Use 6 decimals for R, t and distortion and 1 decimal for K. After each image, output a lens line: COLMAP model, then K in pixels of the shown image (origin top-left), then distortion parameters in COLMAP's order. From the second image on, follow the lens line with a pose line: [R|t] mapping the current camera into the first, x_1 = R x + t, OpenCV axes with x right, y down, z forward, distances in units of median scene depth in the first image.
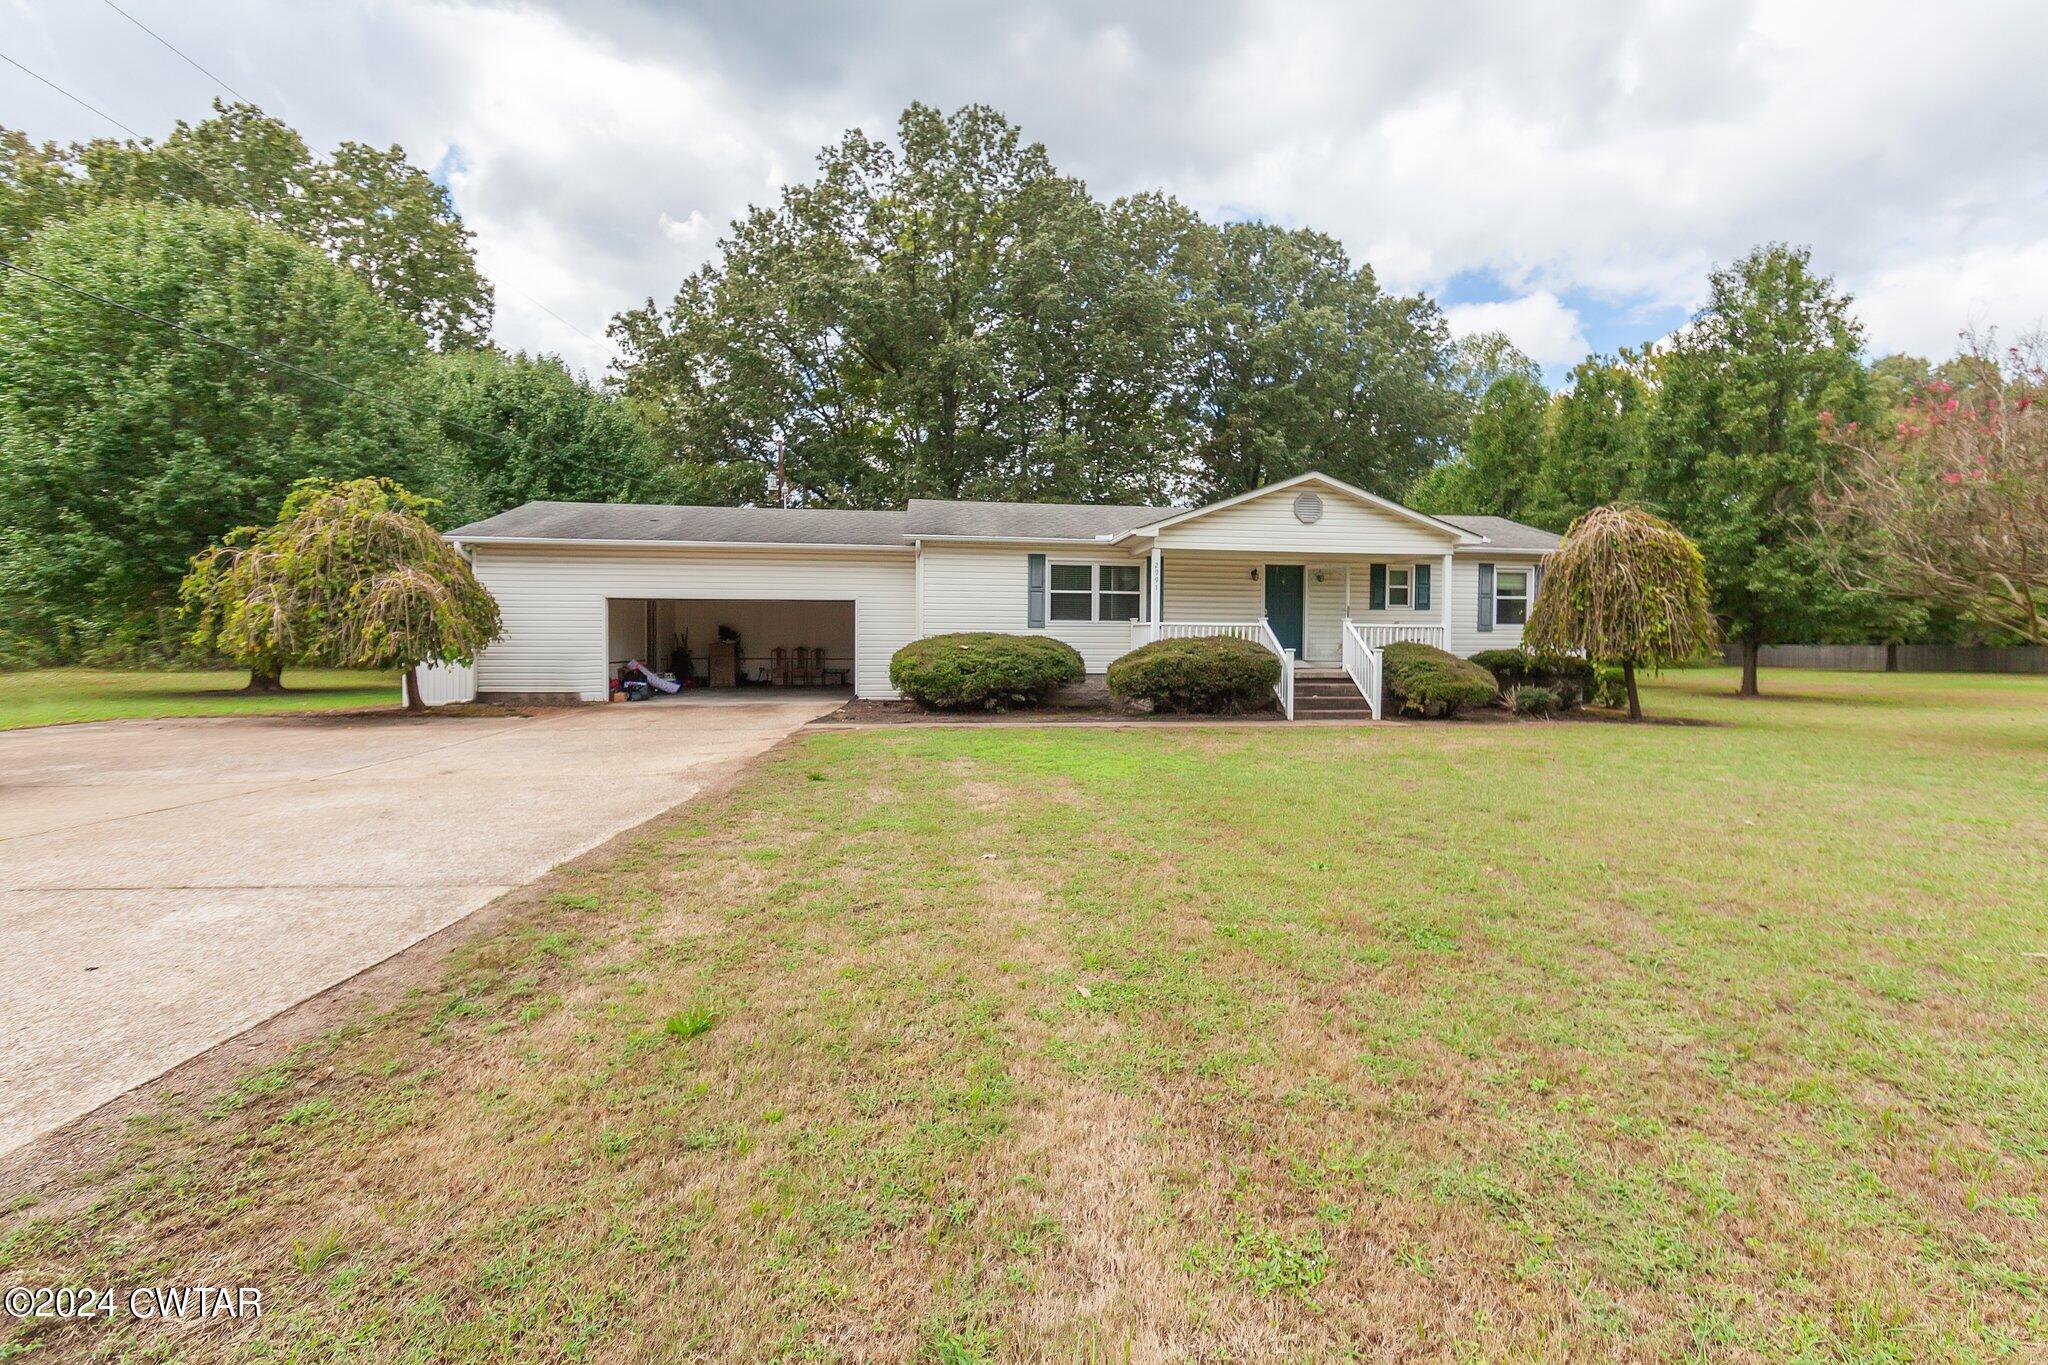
lens RADIAL K [[812.4, 0, 1049.7], [0, 812.4, 668.3], [0, 0, 1]] dist [-0.002588, -0.000742]
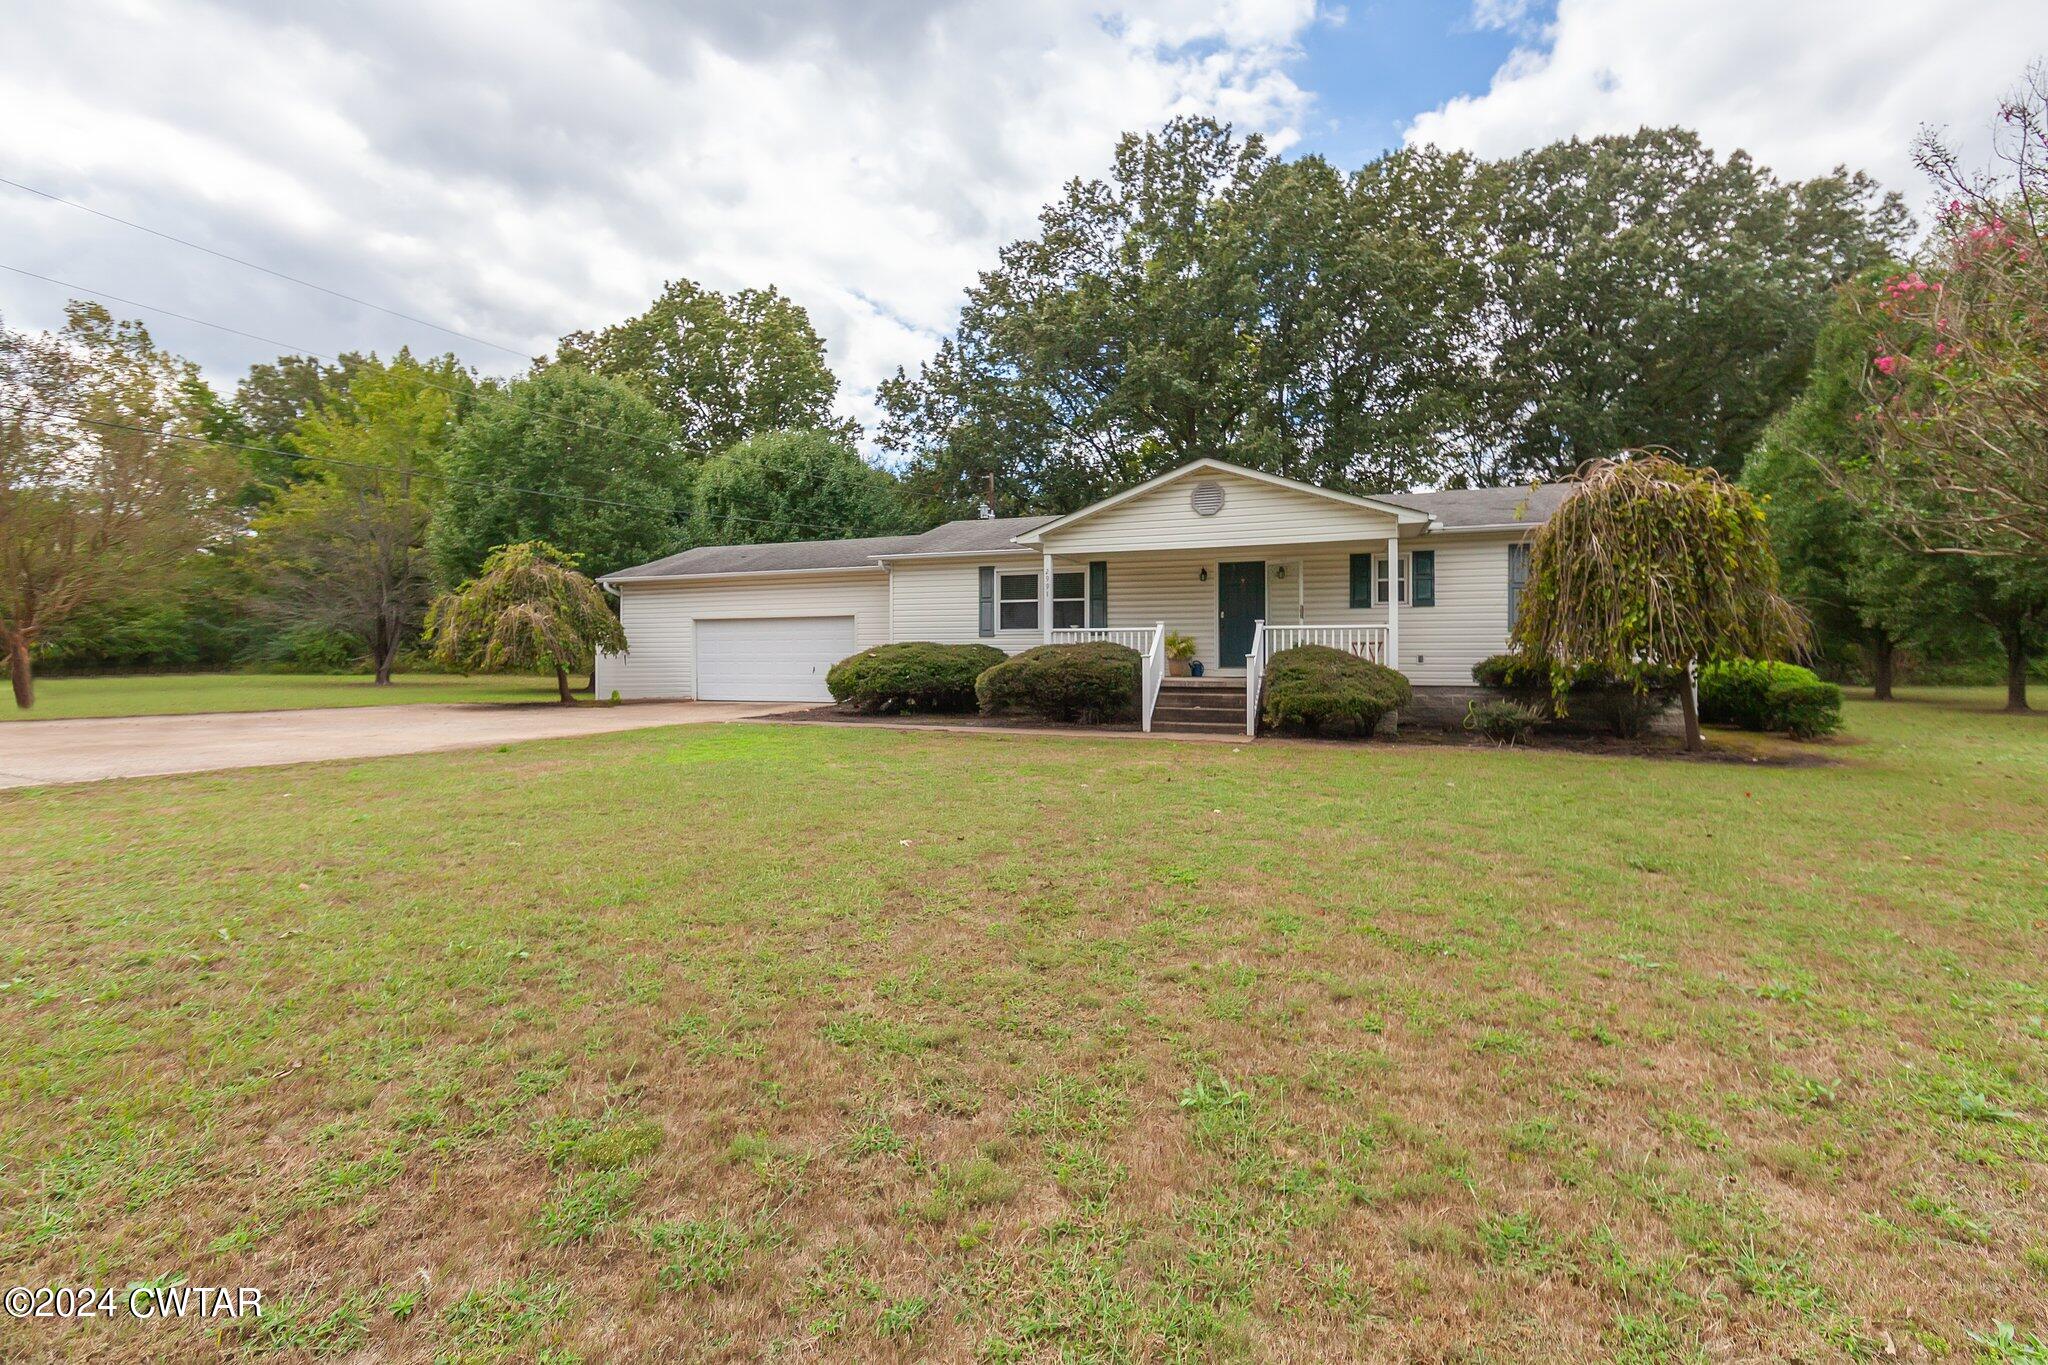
lens RADIAL K [[814.7, 0, 1046.2], [0, 814.7, 652.7], [0, 0, 1]] dist [0.001317, 0.000032]
pose [[0.883375, -0.007999, -0.468599, 0.524328], [-0.008271, 0.999433, -0.032653, 0.004038], [0.468594, 0.032721, 0.882807, 0.109601]]
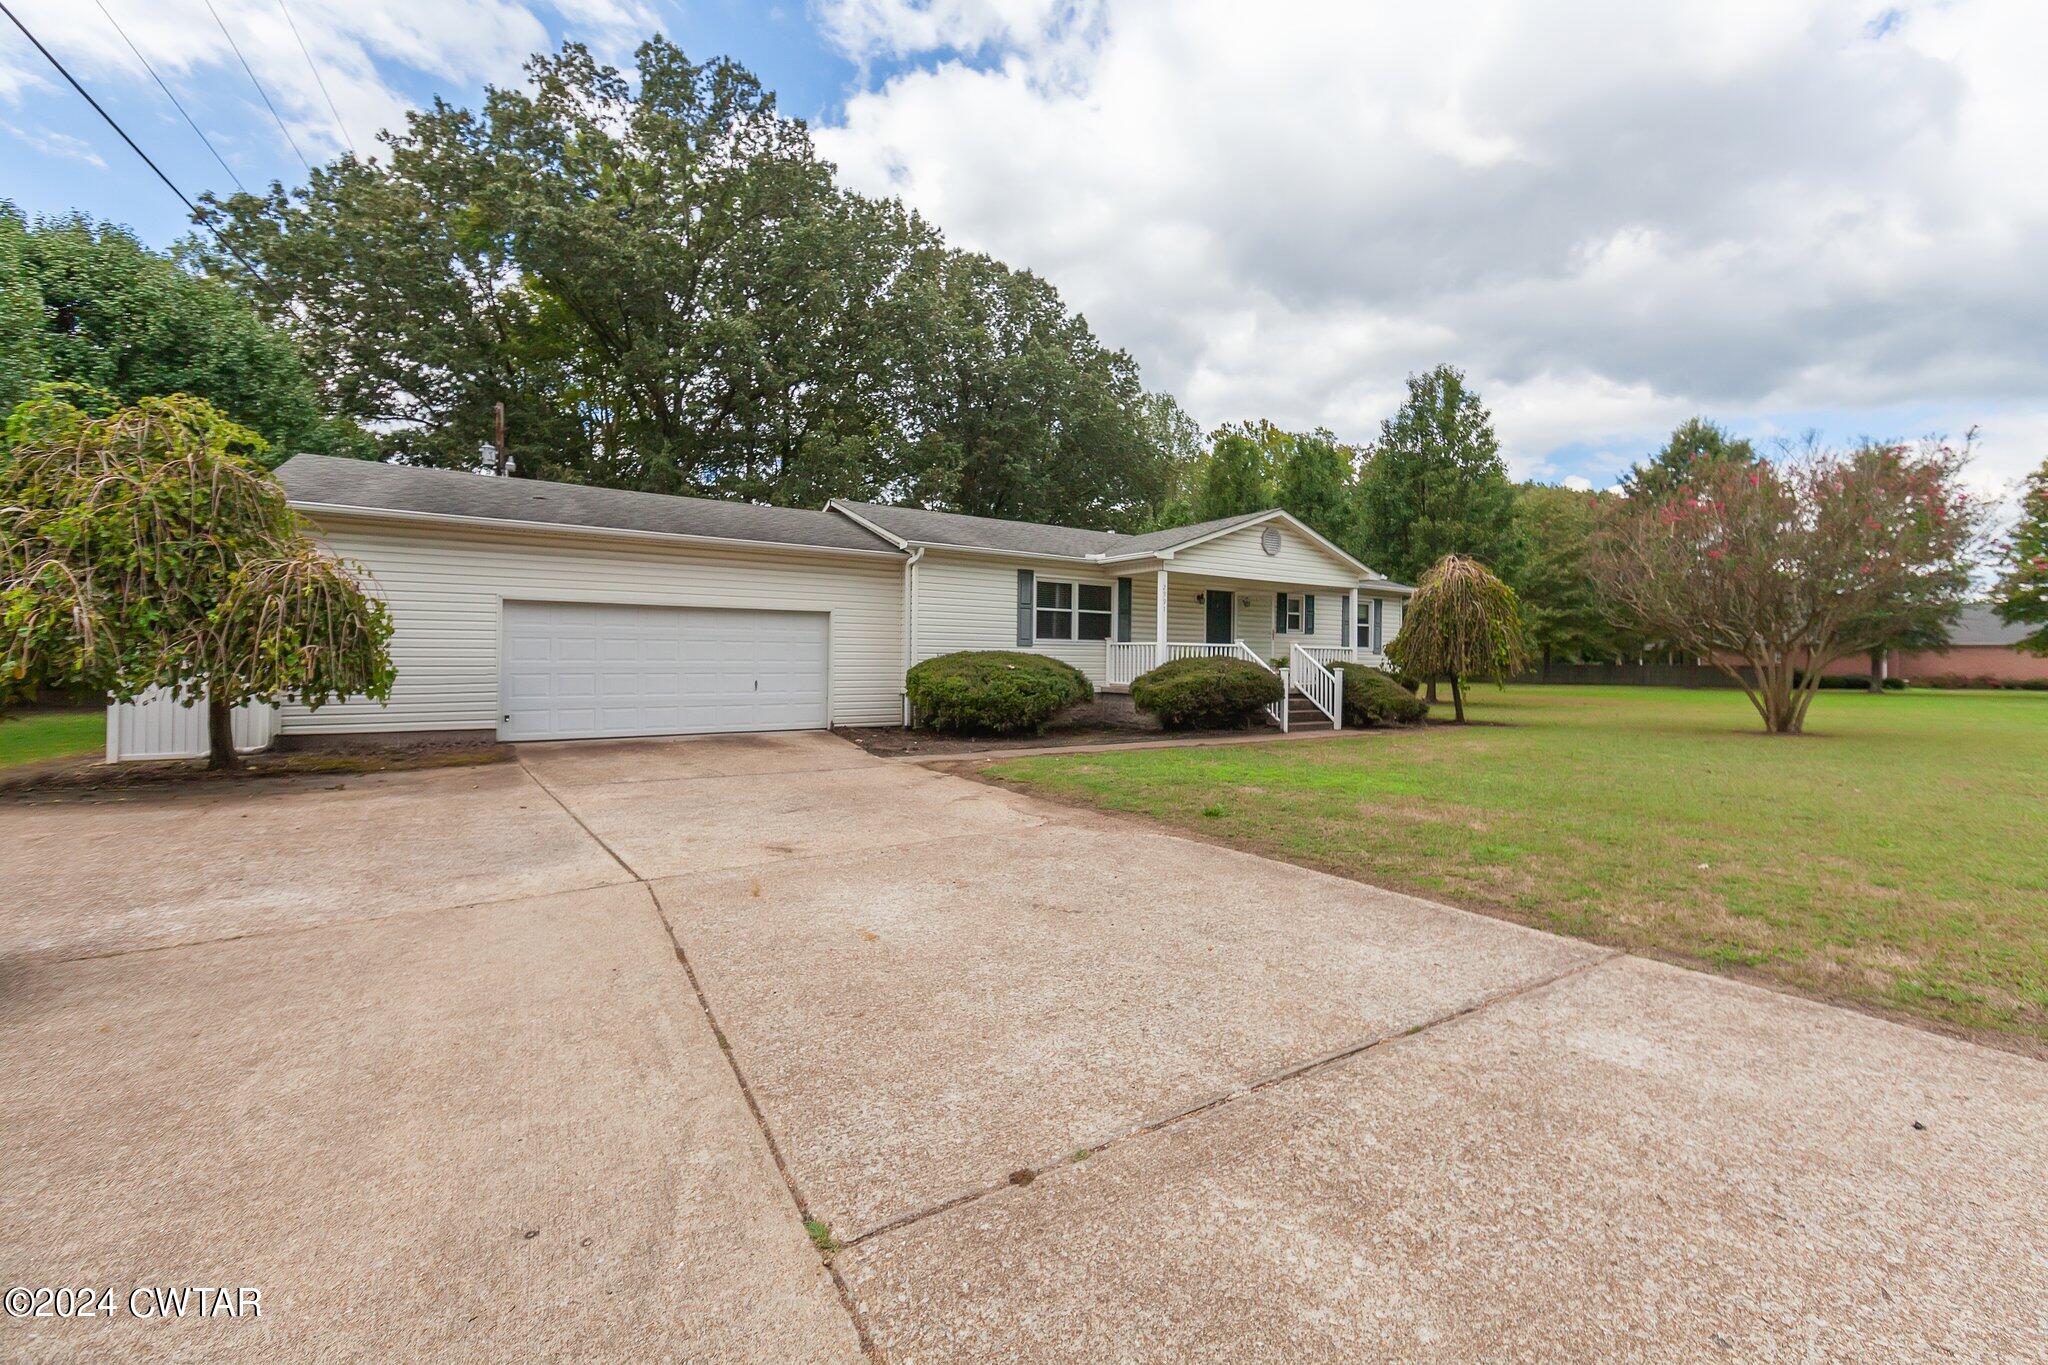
lens RADIAL K [[812.4, 0, 1049.7], [0, 812.4, 668.3], [0, 0, 1]] dist [-0.002588, -0.000742]
pose [[0.899013, -0.001550, 0.437918, -0.397363], [0.010079, 0.999802, -0.017153, -0.006810], [-0.437805, 0.019835, 0.898851, 0.122047]]
